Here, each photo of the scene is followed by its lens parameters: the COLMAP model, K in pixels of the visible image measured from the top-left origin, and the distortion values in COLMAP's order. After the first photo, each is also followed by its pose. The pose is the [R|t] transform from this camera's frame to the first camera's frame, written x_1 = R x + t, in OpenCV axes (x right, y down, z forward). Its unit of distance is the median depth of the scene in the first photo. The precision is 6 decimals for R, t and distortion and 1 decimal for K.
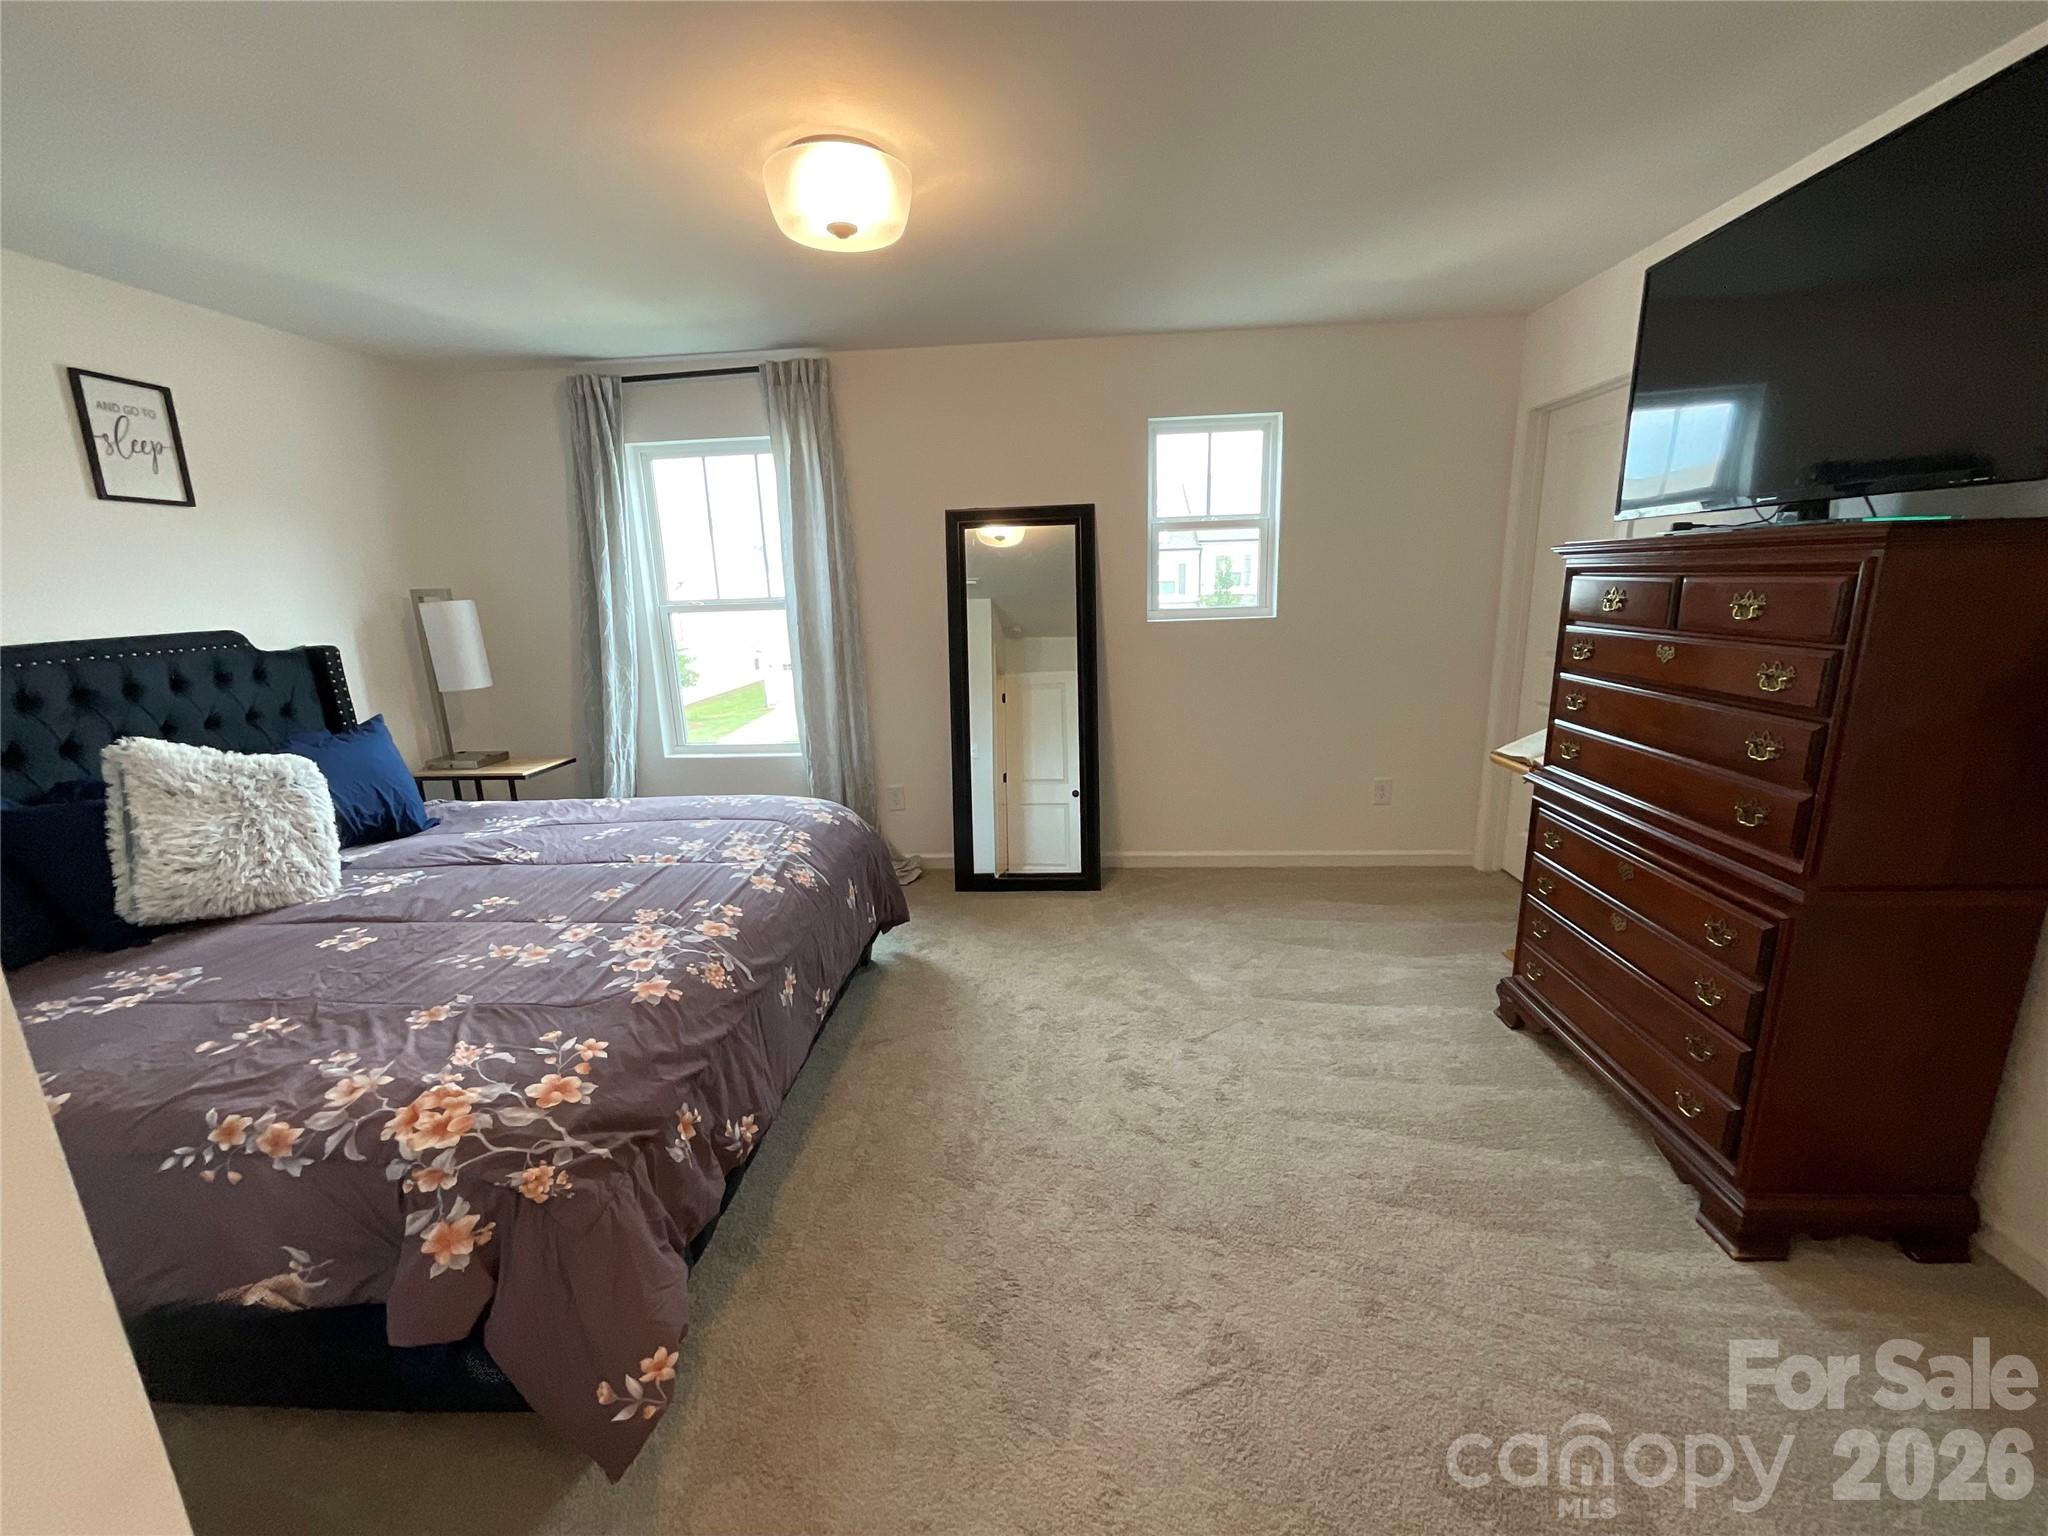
lens RADIAL K [[824.9, 0, 1026.2], [0, 824.9, 765.8], [0, 0, 1]] dist [0.000066, -0.002326]
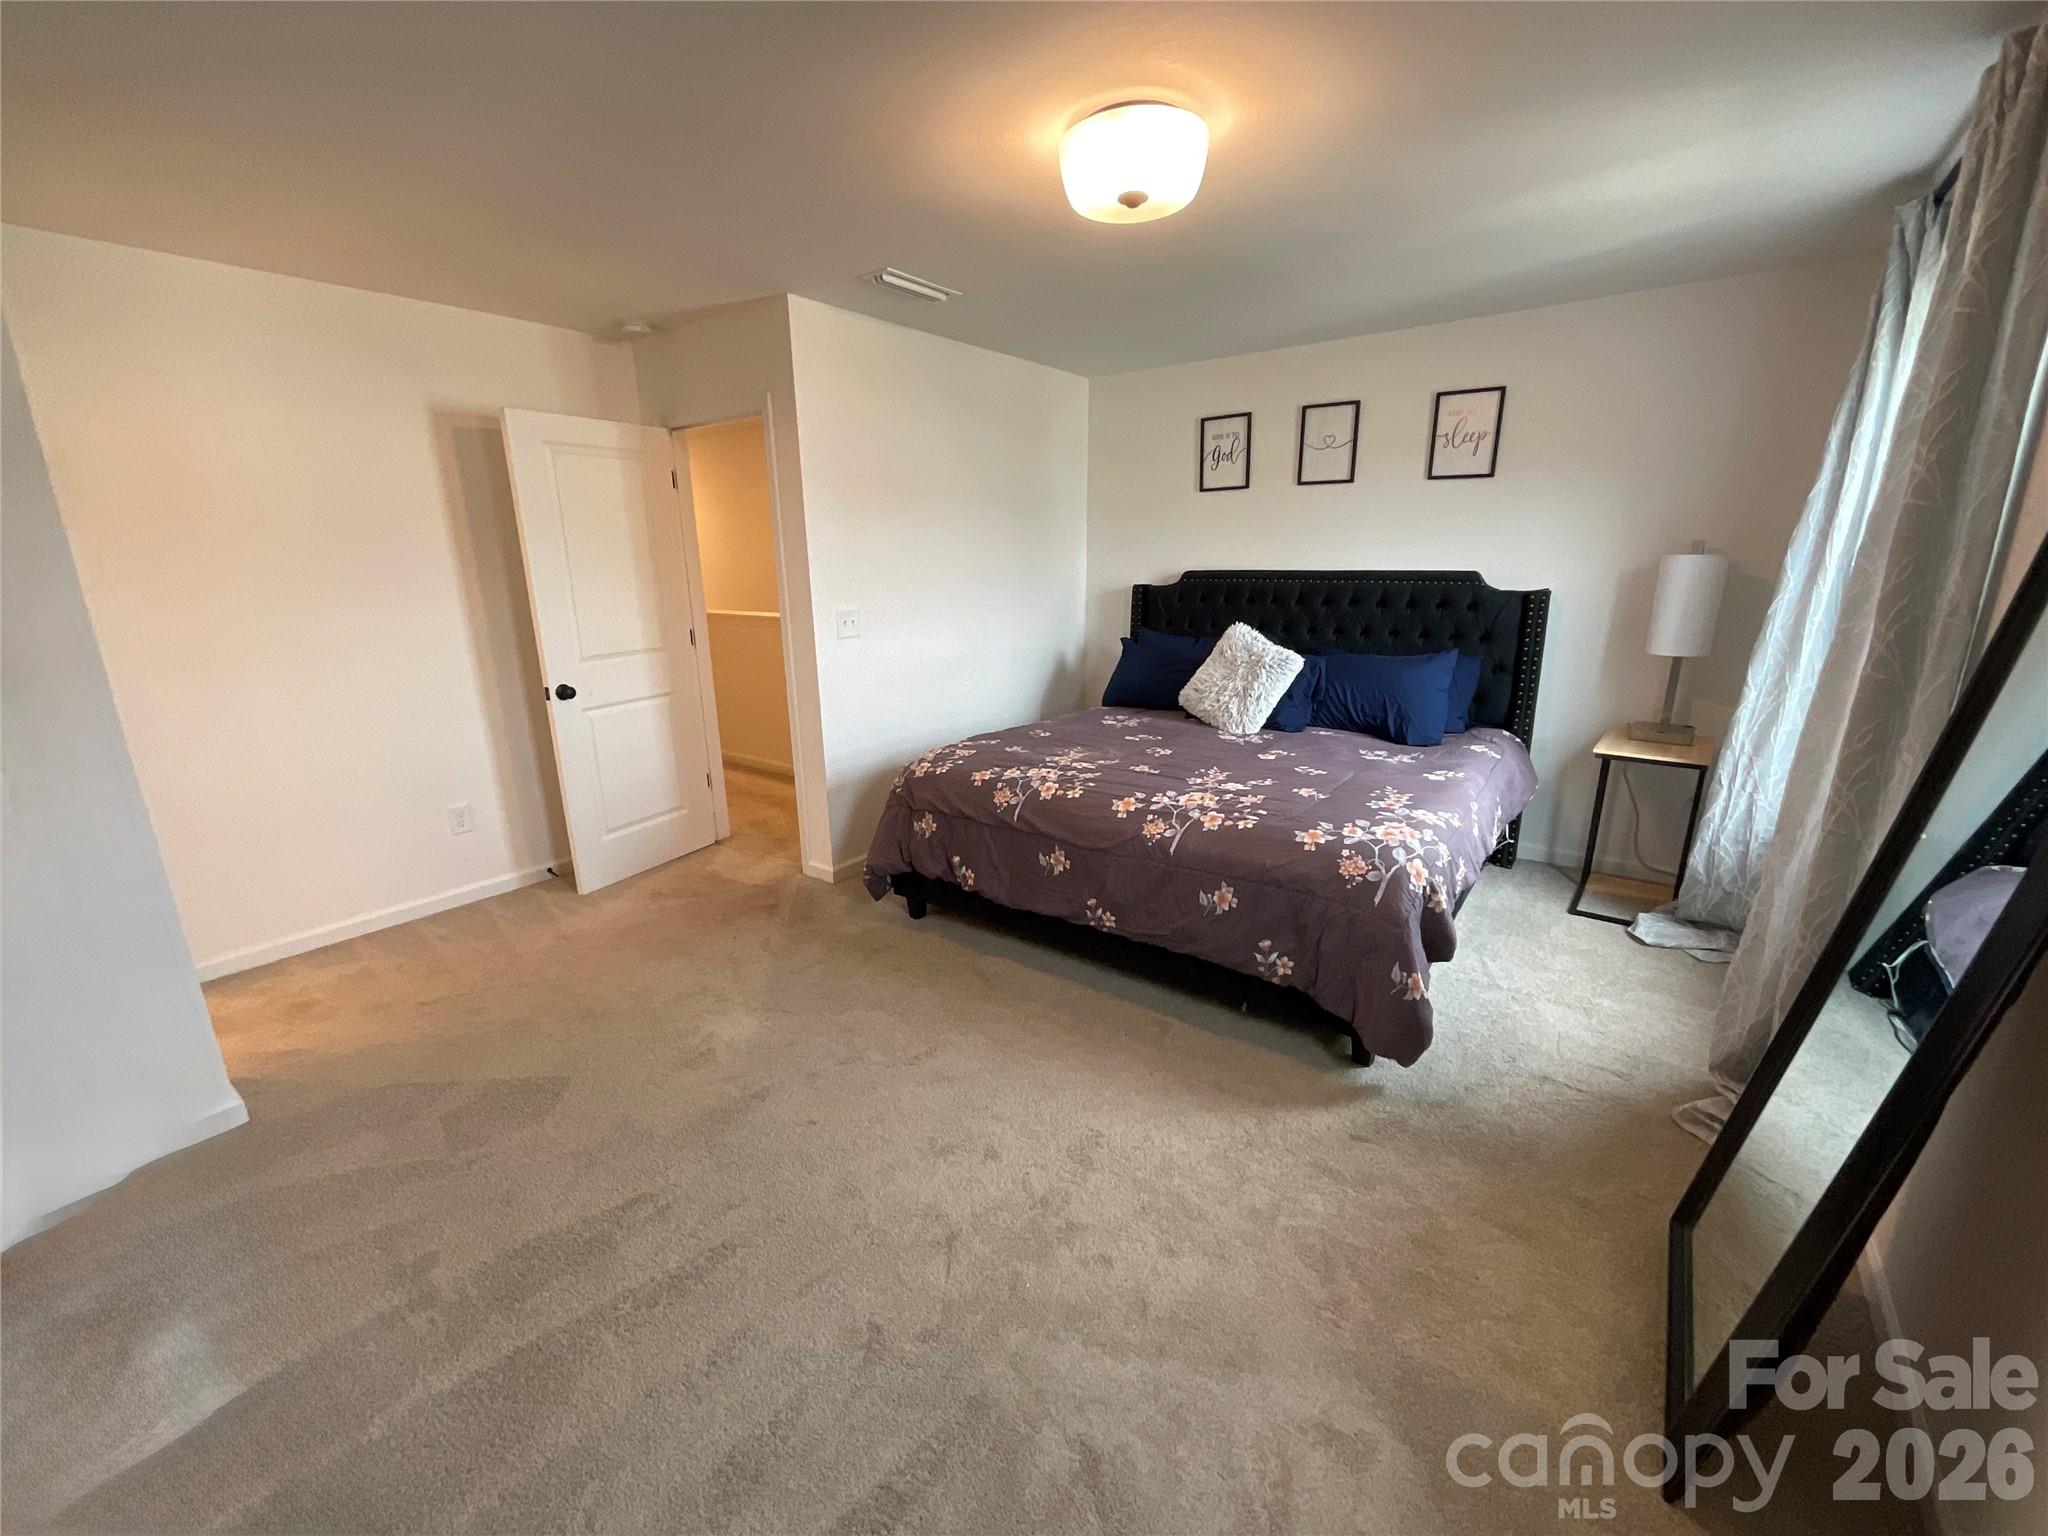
lens RADIAL K [[824.9, 0, 1031.0], [0, 824.9, 764.8], [0, 0, 1]] dist [0.000066, -0.002326]
pose [[-0.527795, 0.259908, -0.808629, 0.726142], [-0.160851, 0.904219, 0.395620, -0.371085], [0.834002, 0.338875, -0.435435, 1.373838]]
